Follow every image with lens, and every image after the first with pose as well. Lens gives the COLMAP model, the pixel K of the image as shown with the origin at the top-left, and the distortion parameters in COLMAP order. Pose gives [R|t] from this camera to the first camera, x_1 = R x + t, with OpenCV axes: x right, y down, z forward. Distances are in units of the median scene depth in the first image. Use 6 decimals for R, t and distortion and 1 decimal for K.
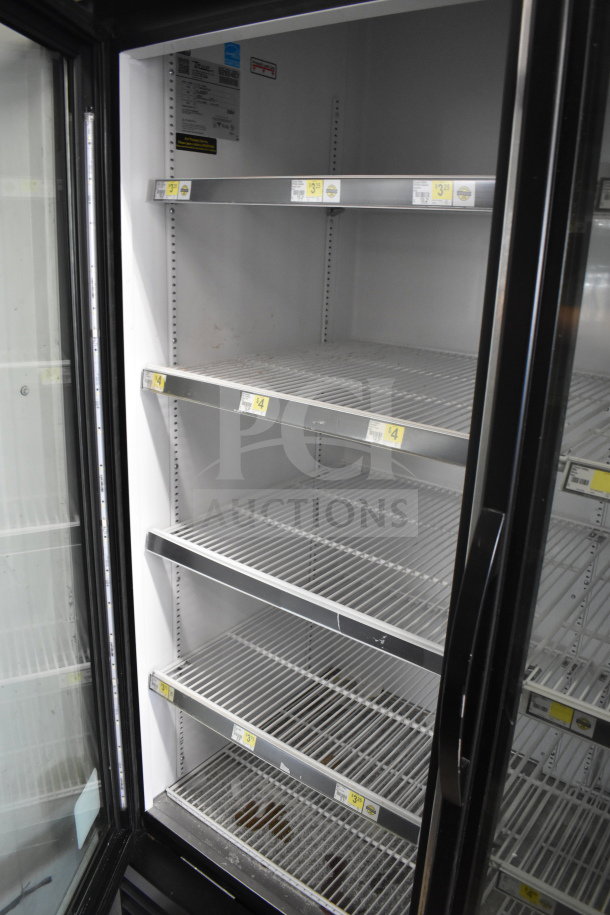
lens RADIAL K [[723.3, 0, 304.1], [0, 723.3, 440.2], [0, 0, 1]] dist [-0.104146, 0.002511]
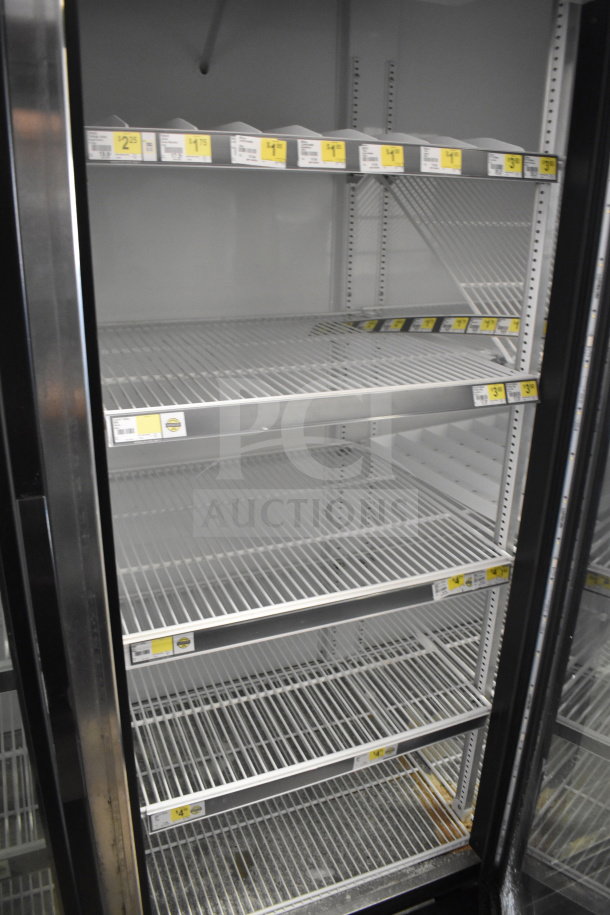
lens RADIAL K [[709.0, 0, 321.6], [0, 709.0, 456.6], [0, 0, 1]] dist [-0.090800, -0.003441]
pose [[0.476205, -0.331075, 0.814628, -0.566954], [0.243959, 0.939790, 0.239331, -0.147923], [-0.844815, 0.084765, 0.528301, 0.420934]]
